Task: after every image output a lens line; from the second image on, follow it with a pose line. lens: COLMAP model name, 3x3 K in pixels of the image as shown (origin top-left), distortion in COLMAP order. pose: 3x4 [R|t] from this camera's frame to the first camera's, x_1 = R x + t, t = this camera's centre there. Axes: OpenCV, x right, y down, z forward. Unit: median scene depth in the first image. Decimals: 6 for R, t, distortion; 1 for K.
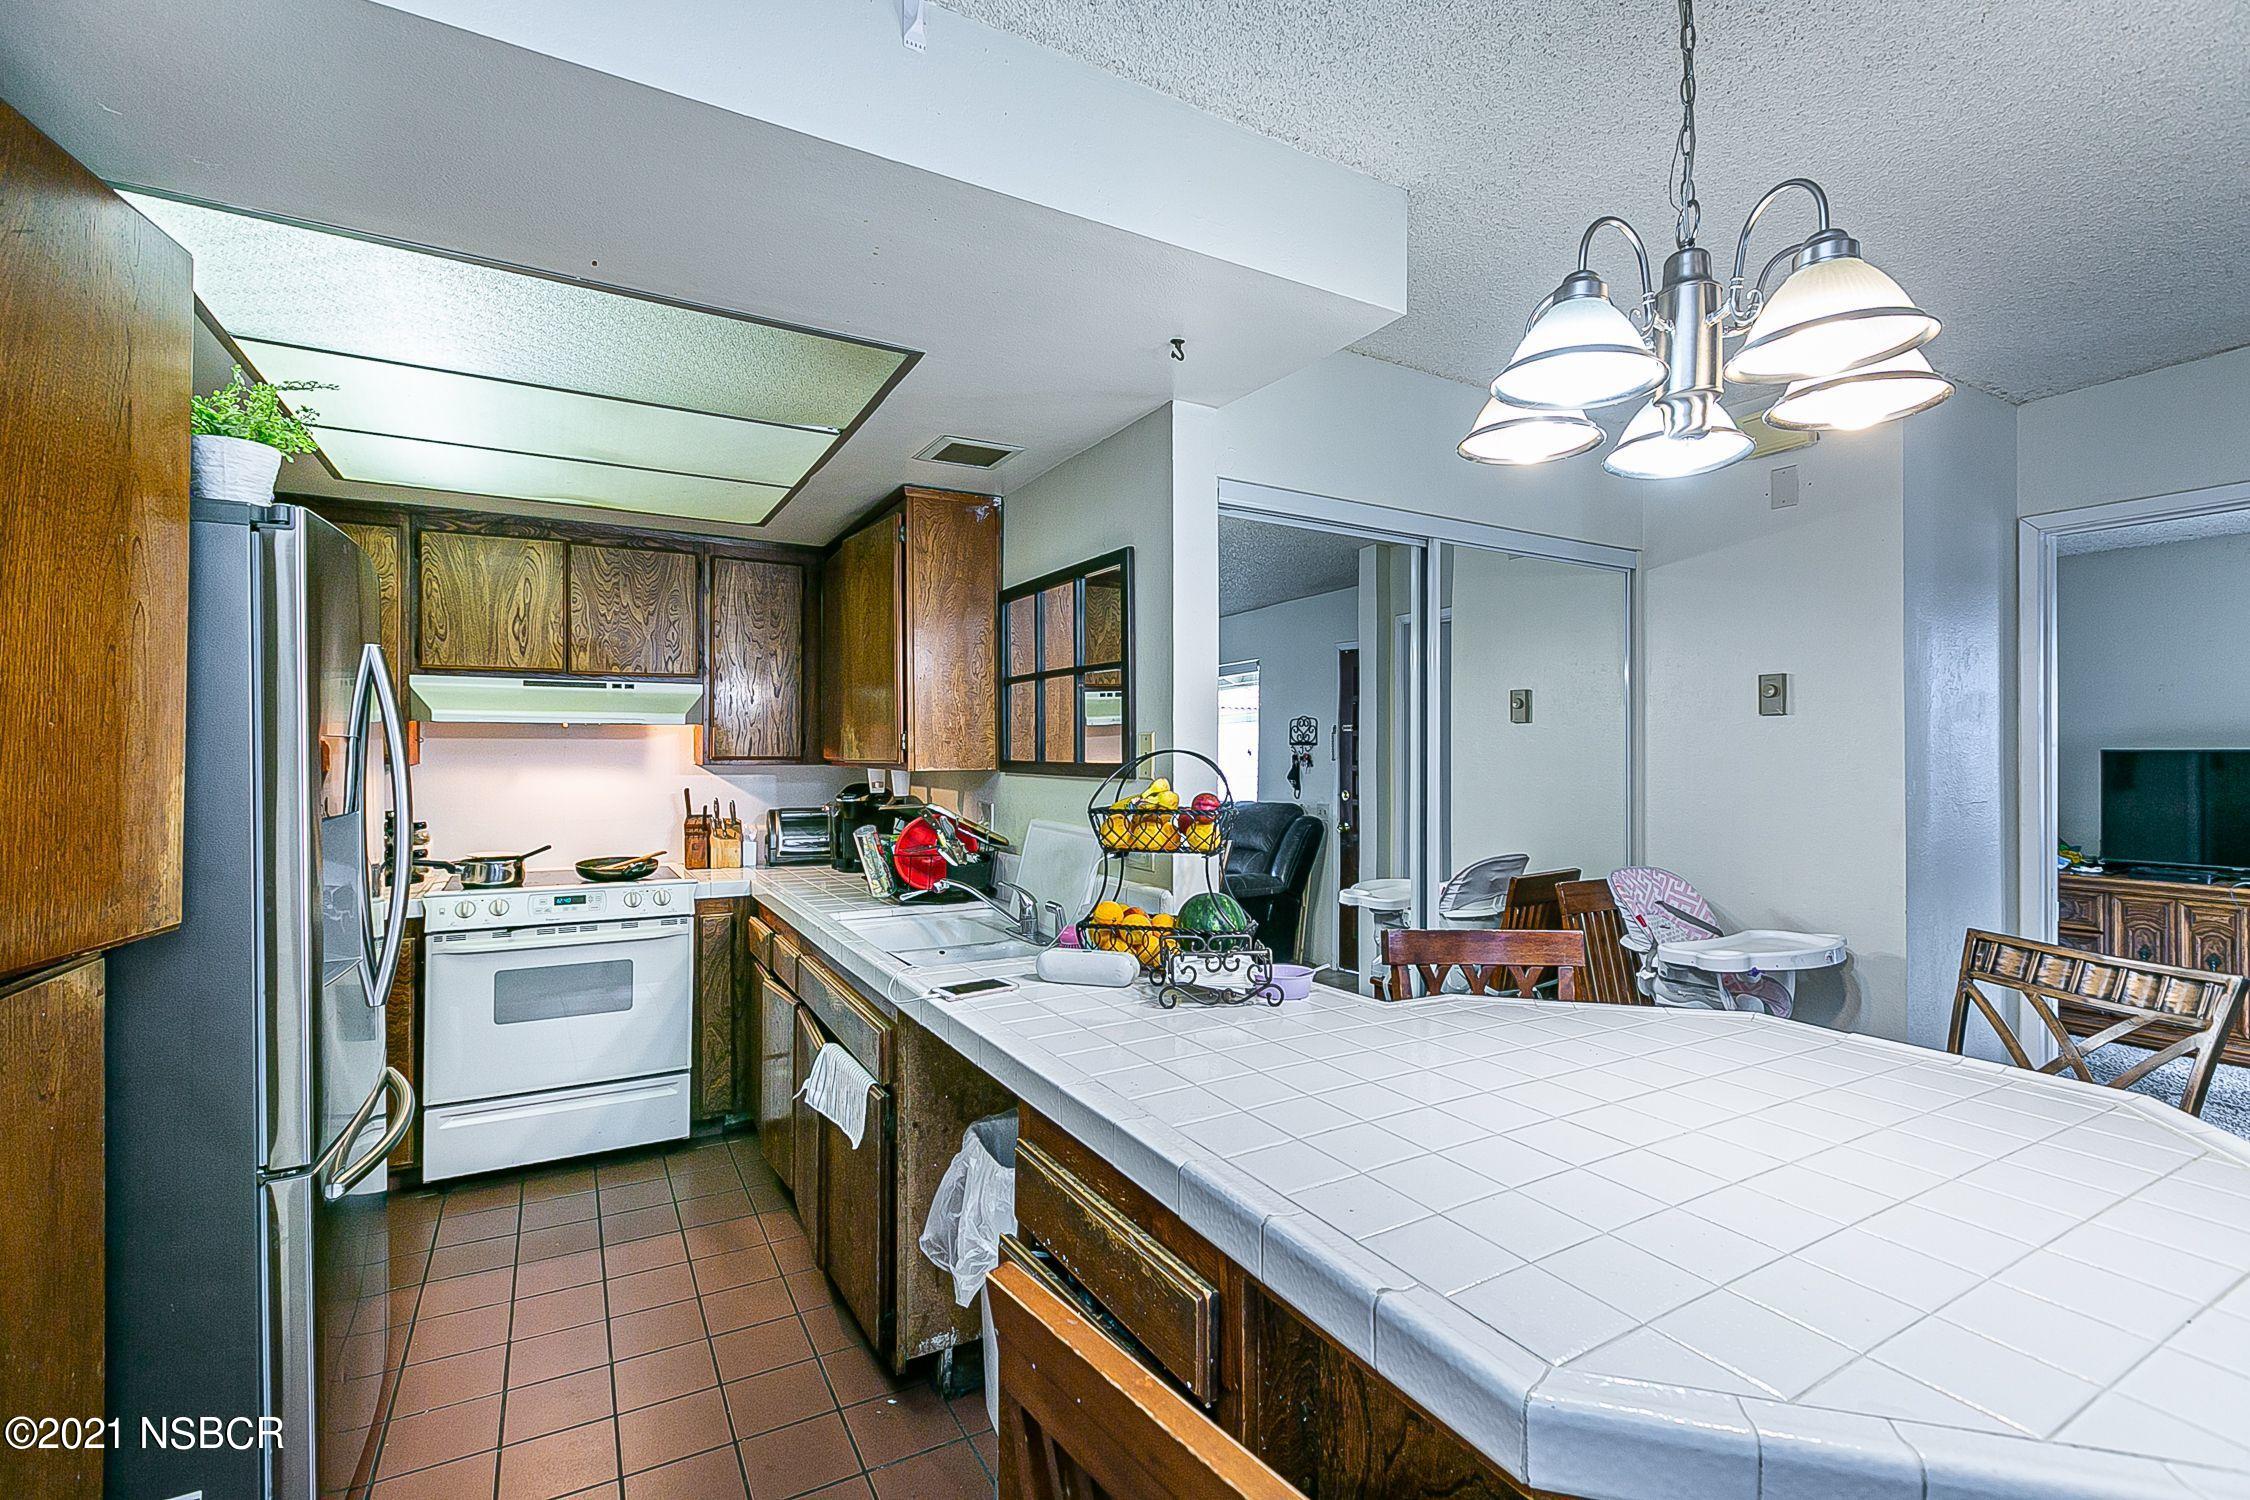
lens RADIAL K [[1002.0, 0, 1124.3], [0, 1002.0, 748.0], [0, 0, 1]] dist [0.004353, 0.001369]
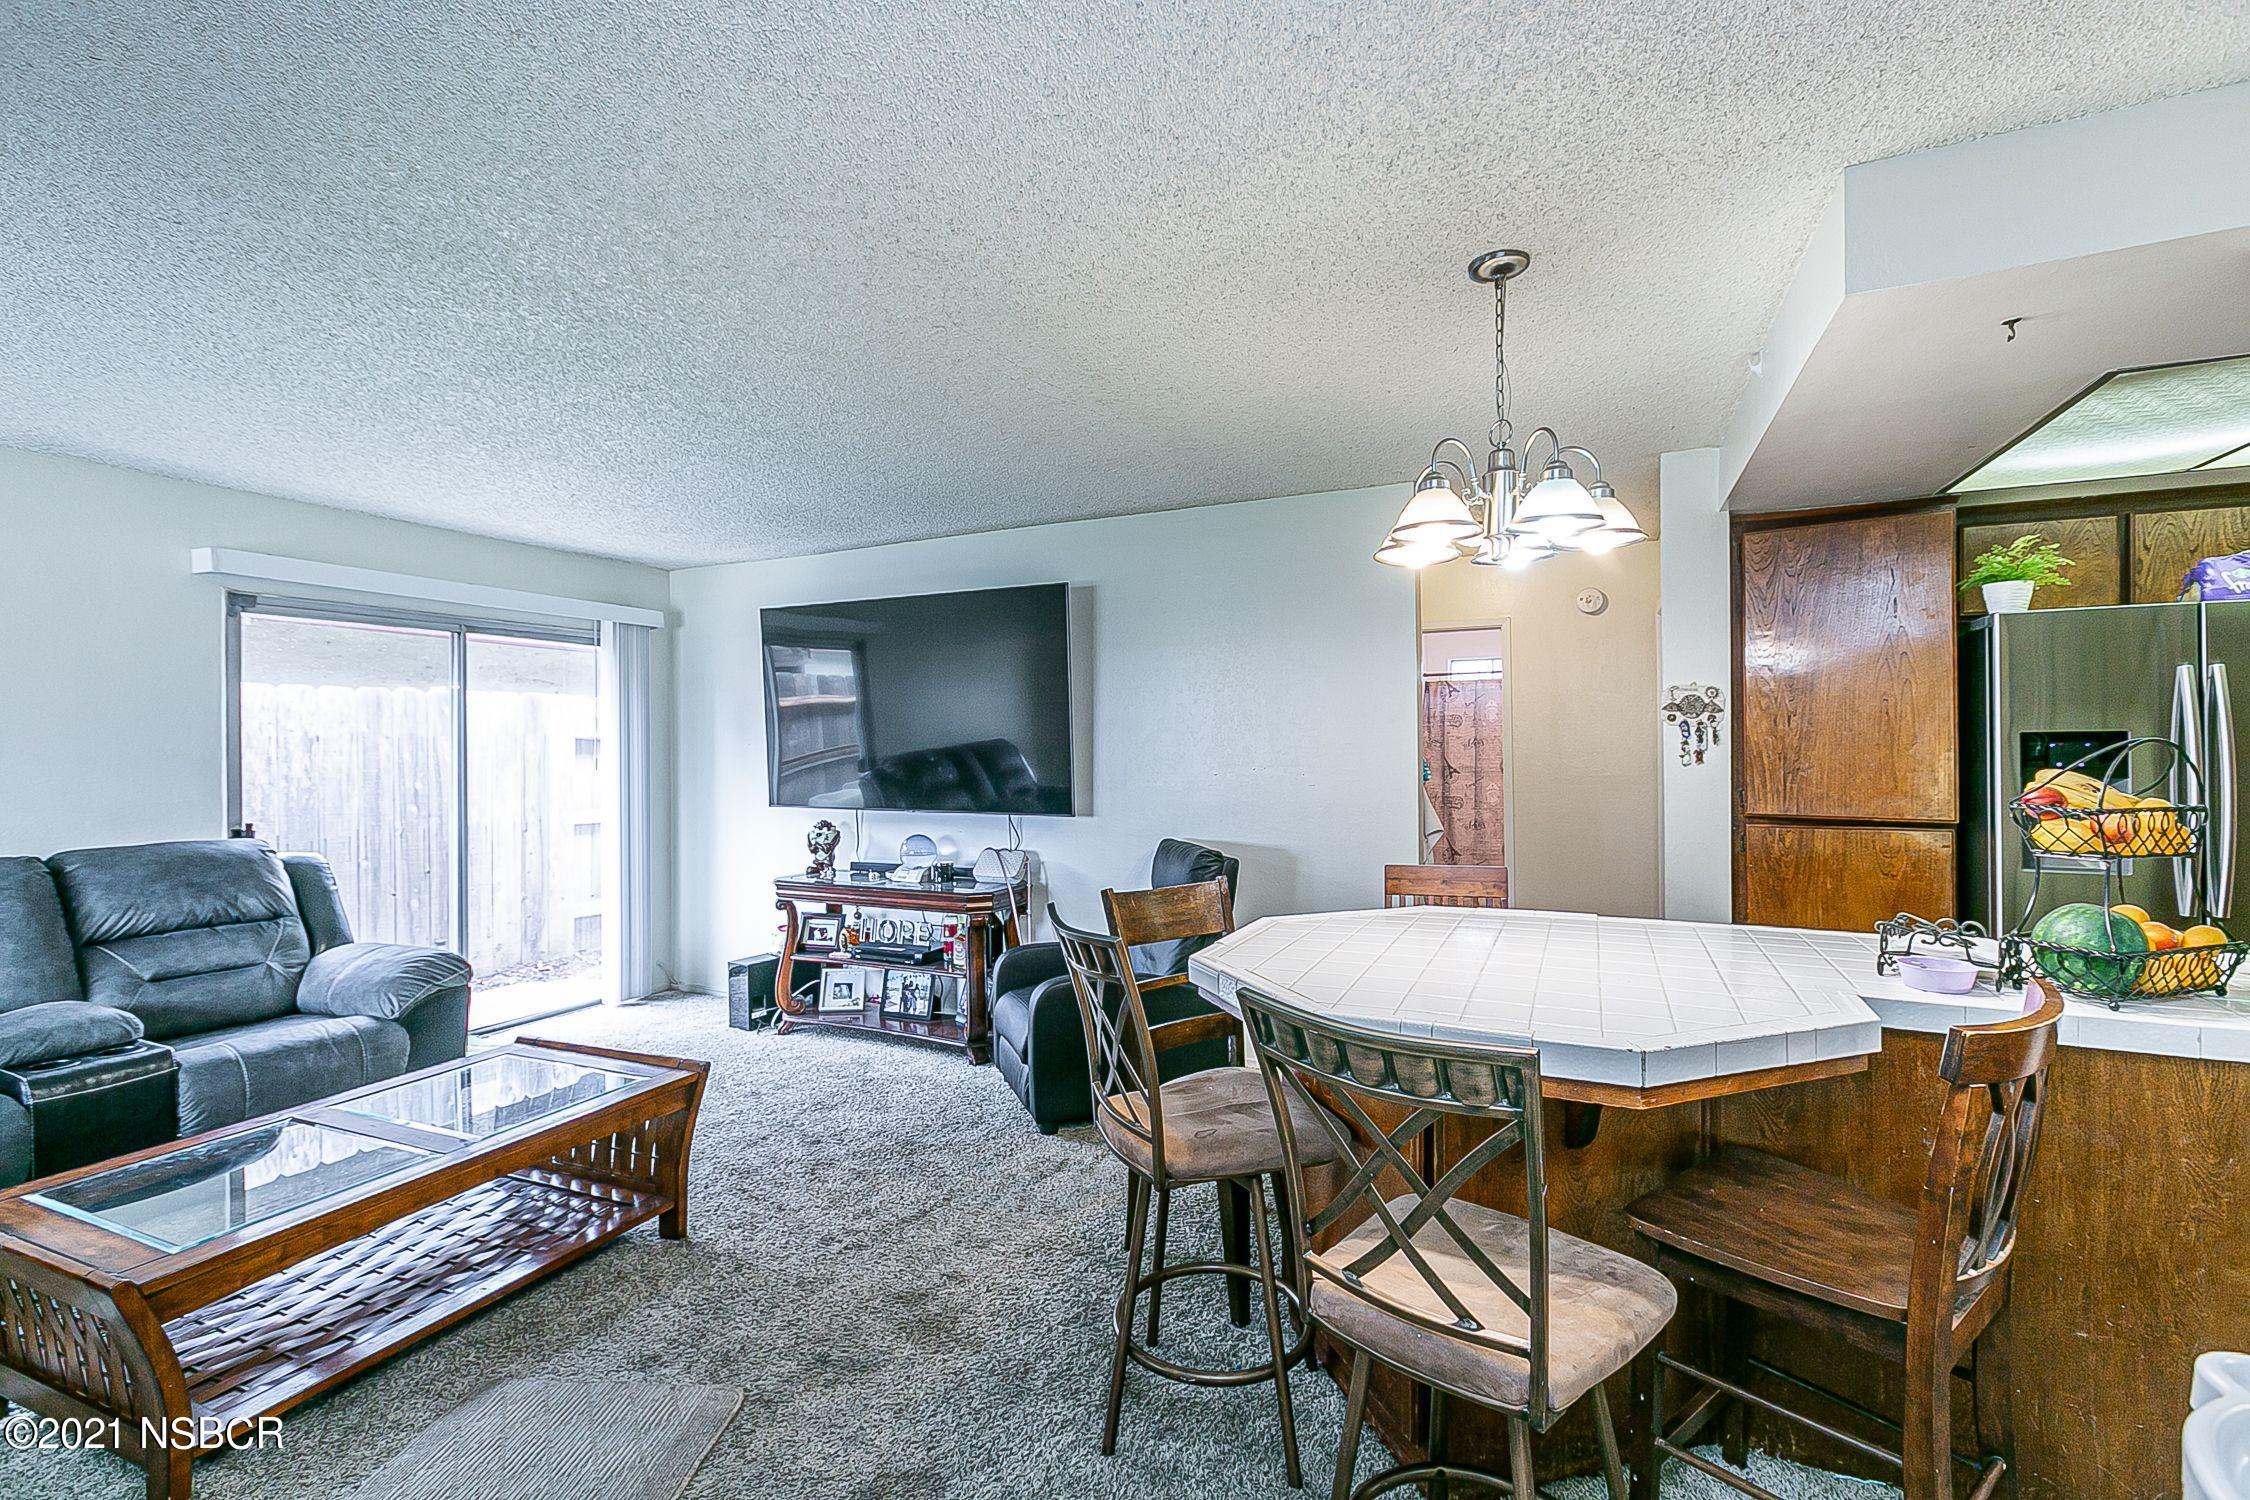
lens RADIAL K [[1002.0, 0, 1117.4], [0, 1002.0, 751.3], [0, 0, 1]] dist [0.004353, 0.001369]
pose [[-0.812374, 0.007310, -0.583091, 0.792223], [0.005994, 0.999973, 0.004186, 0.002367], [0.583106, -0.000094, -0.812396, 0.740479]]
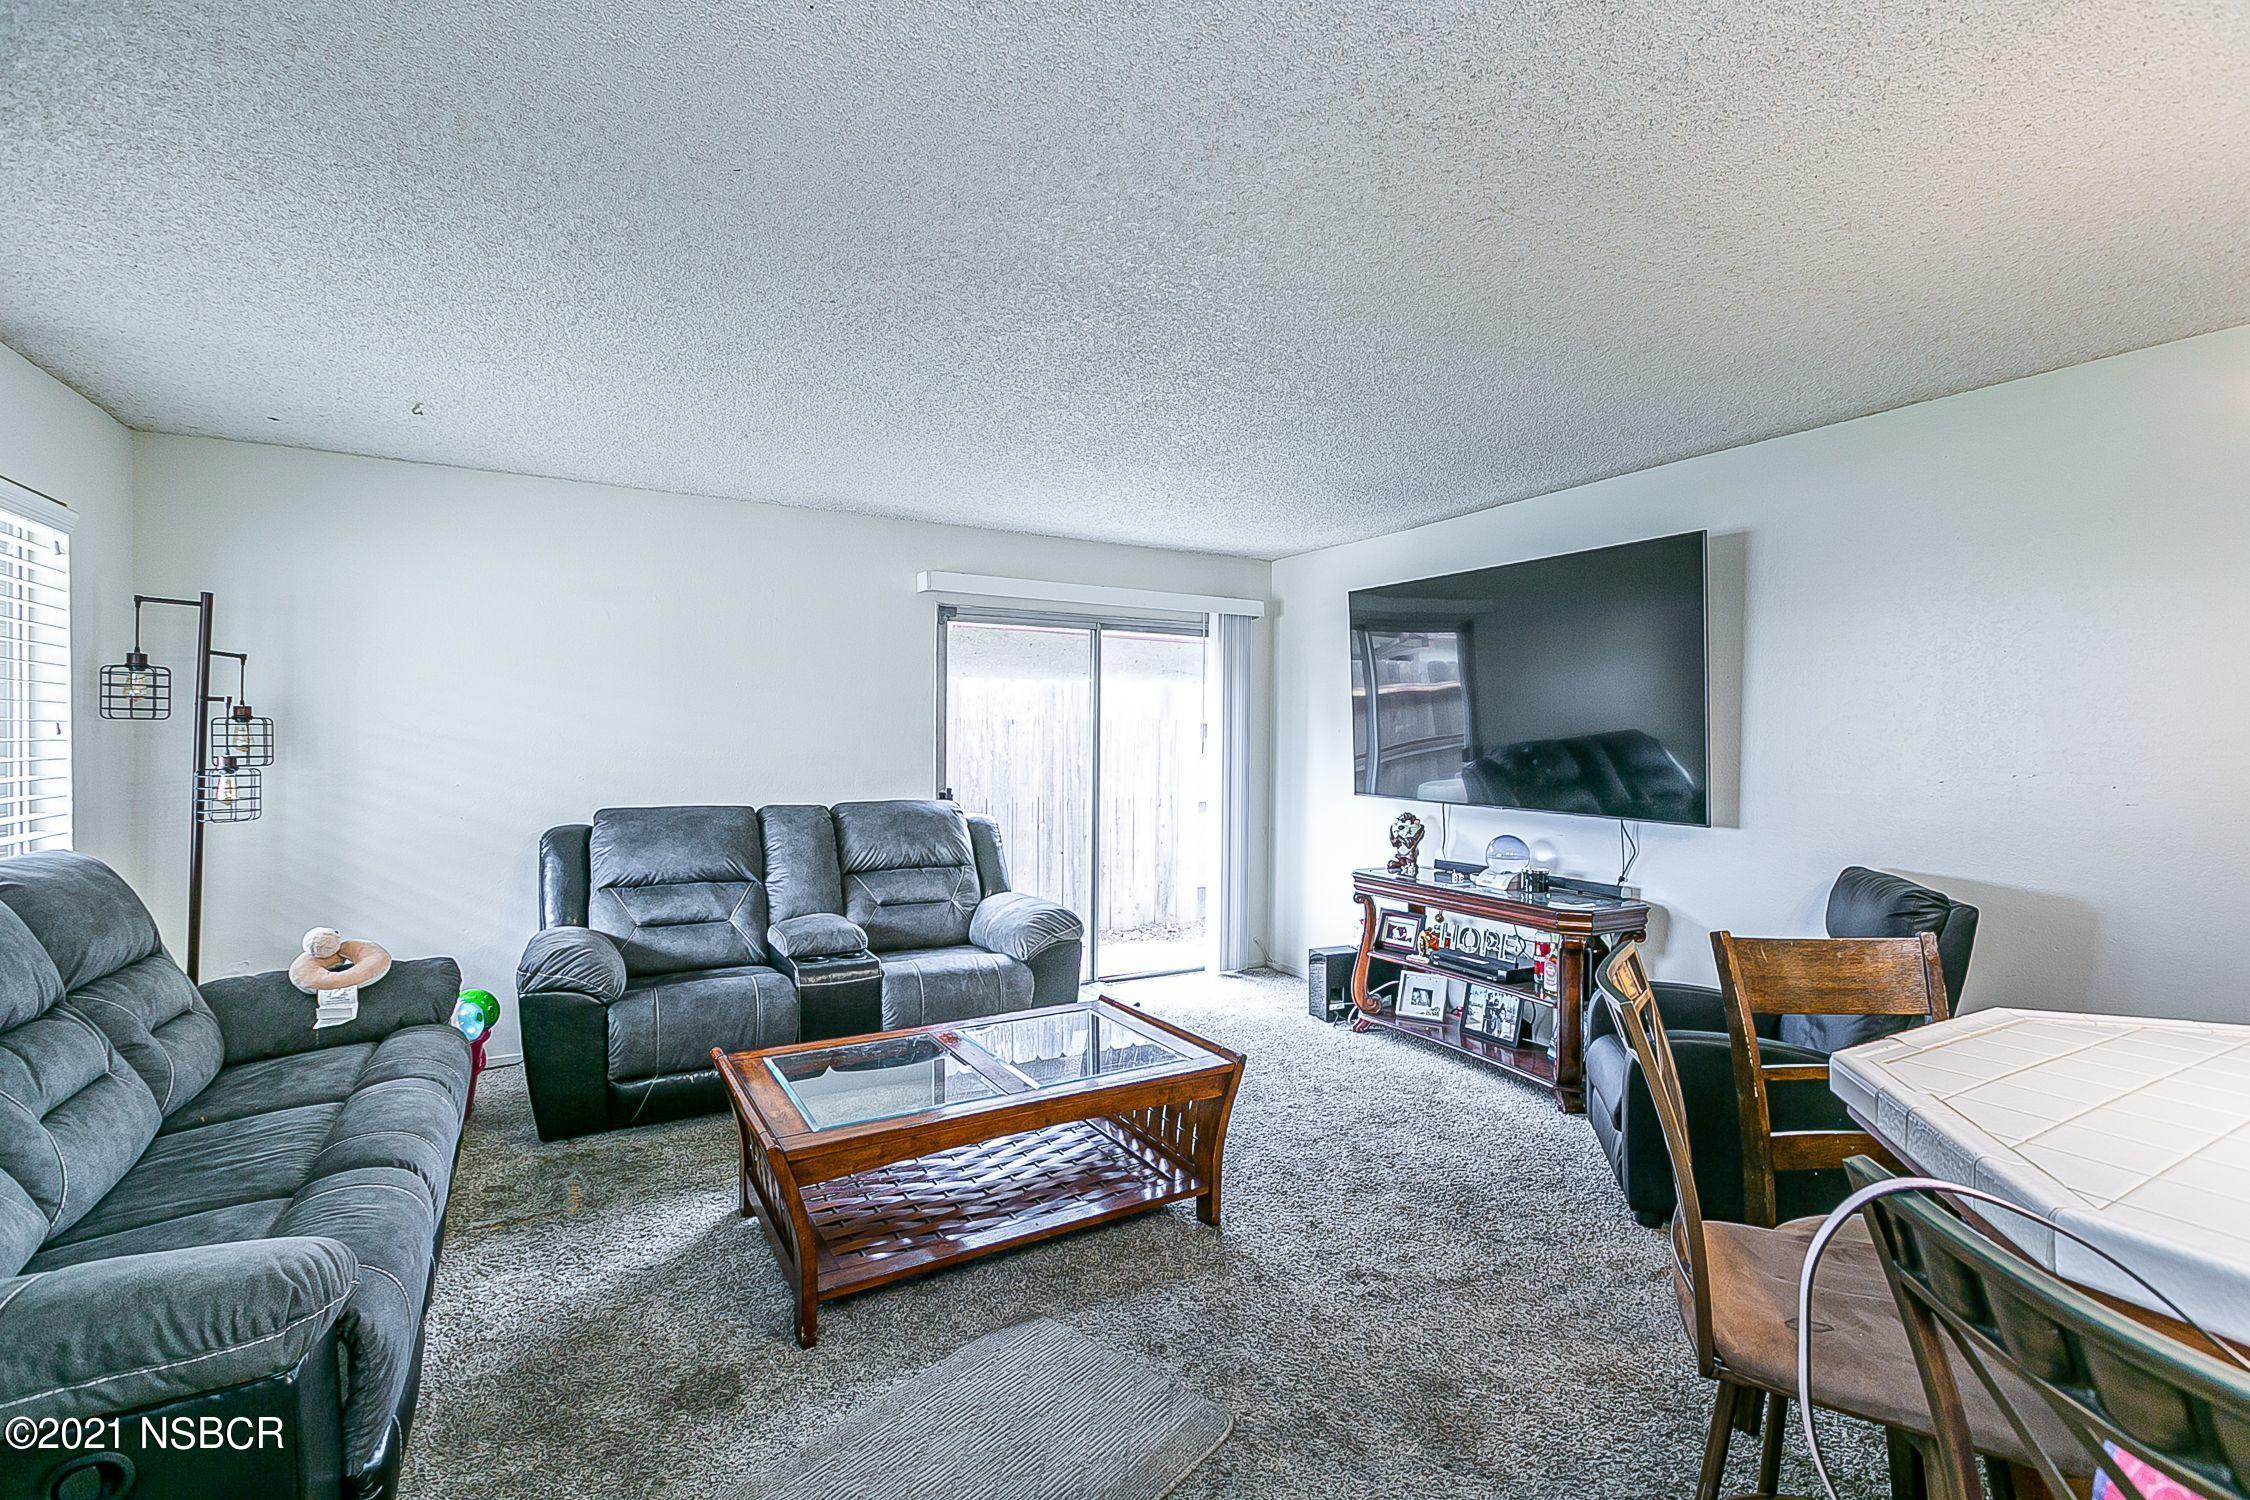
lens RADIAL K [[1002.0, 0, 1120.2], [0, 1002.0, 749.1], [0, 0, 1]] dist [0.004353, 0.001369]
pose [[-0.999943, -0.009666, -0.004613, 0.688168], [-0.009734, 0.999842, 0.014889, 0.002785], [0.004468, 0.014933, -0.999879, 0.672822]]
